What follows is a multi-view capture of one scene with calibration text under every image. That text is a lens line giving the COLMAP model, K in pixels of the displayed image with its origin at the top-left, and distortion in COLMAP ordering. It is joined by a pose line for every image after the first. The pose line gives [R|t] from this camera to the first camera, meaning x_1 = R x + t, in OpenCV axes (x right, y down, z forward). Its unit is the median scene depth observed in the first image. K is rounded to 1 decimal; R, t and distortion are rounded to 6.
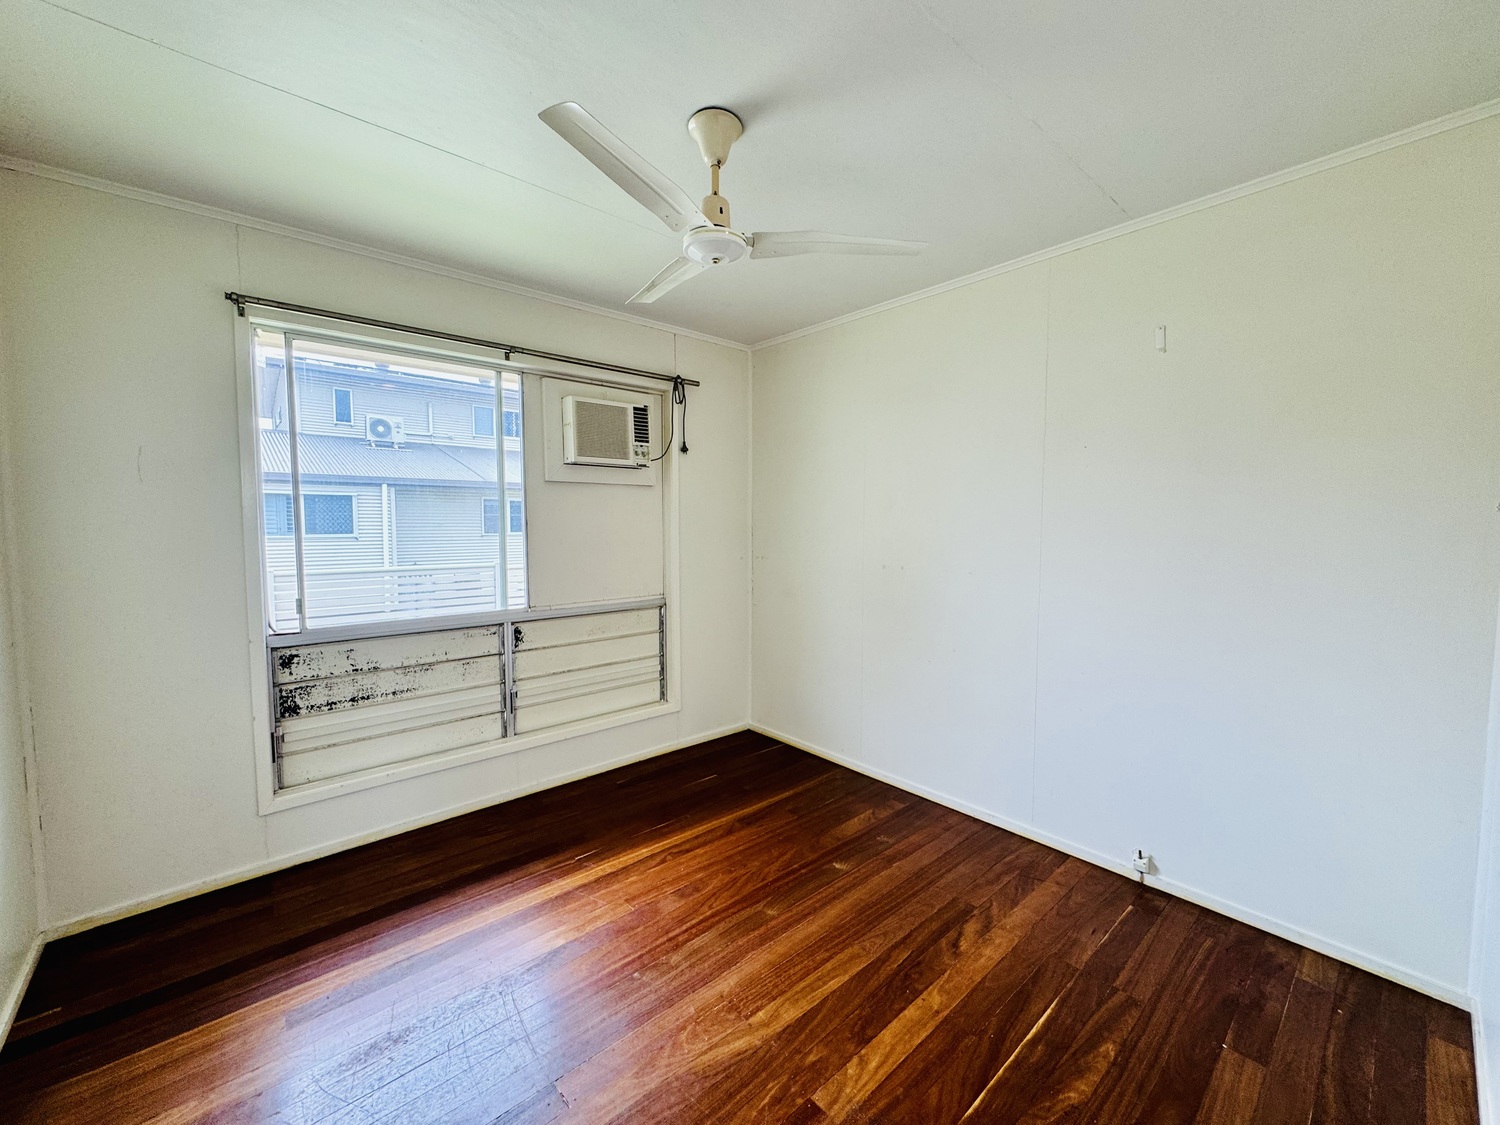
lens RADIAL K [[599.2, 0, 750.0], [0, 599.2, 562.5], [0, 0, 1]] dist [0.001440, 0.000109]
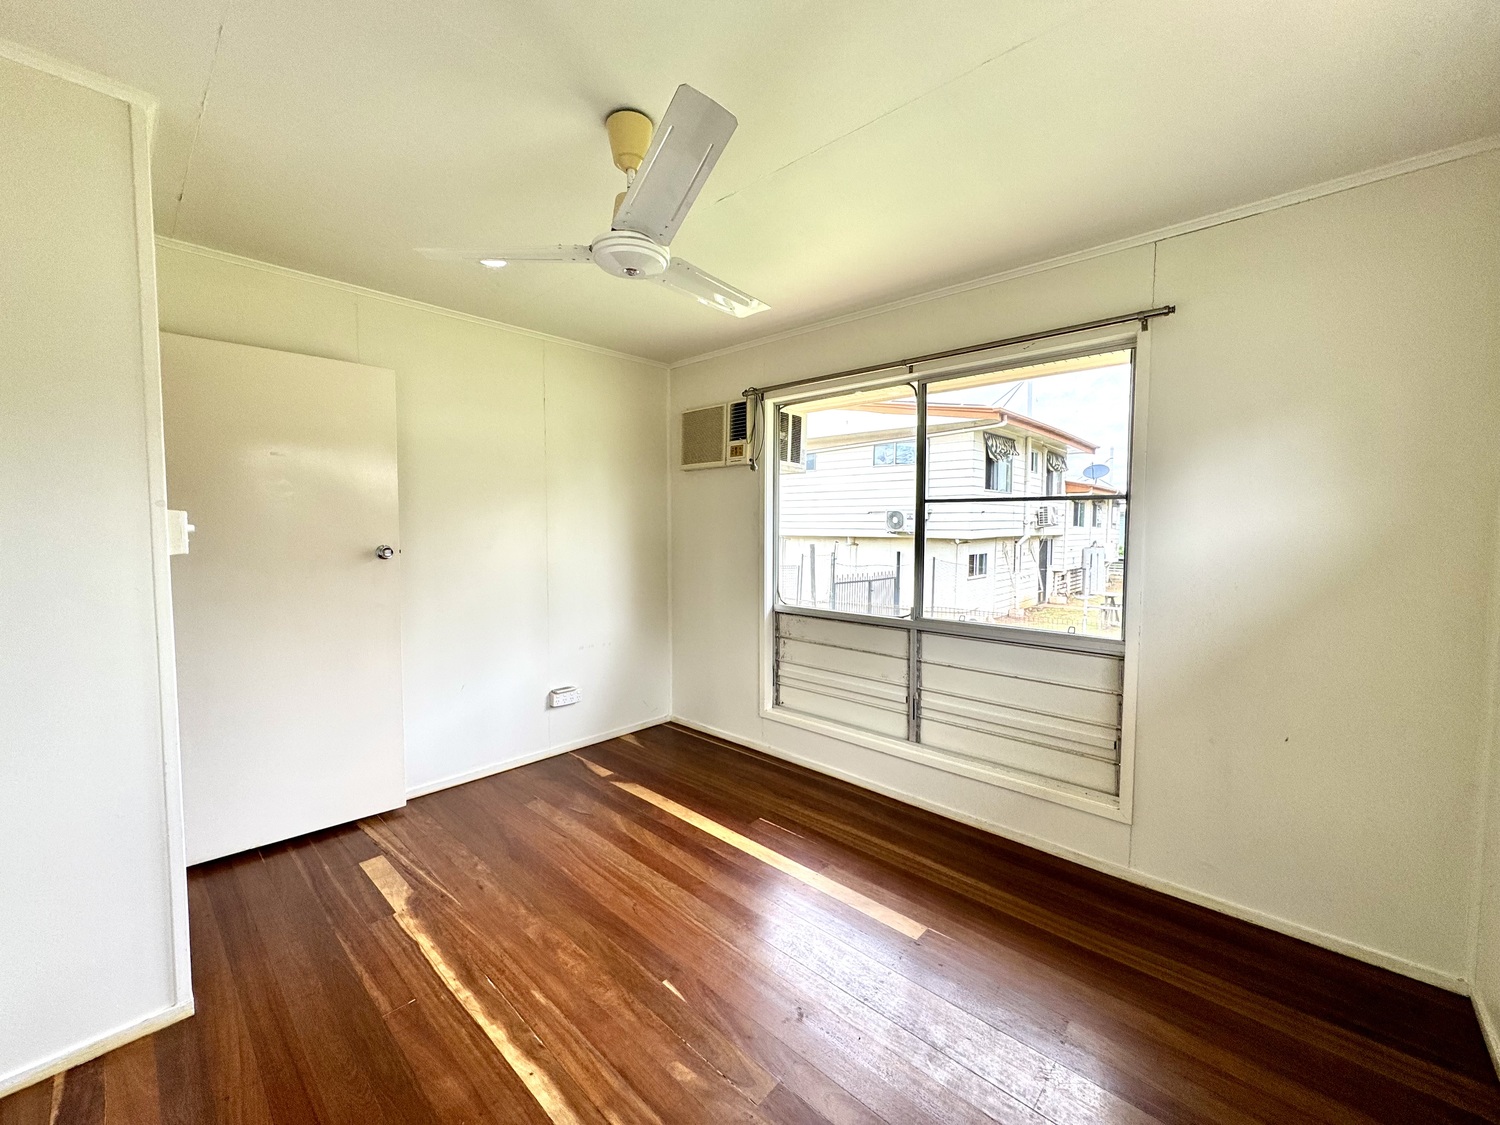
lens RADIAL K [[599.2, 0, 750.0], [0, 599.2, 562.5], [0, 0, 1]] dist [0.001440, 0.000109]
pose [[0.087561, 0.032101, -0.995642, 0.603198], [-0.099113, 0.994802, 0.023358, -0.007373], [0.991216, 0.096636, 0.090288, 0.646225]]
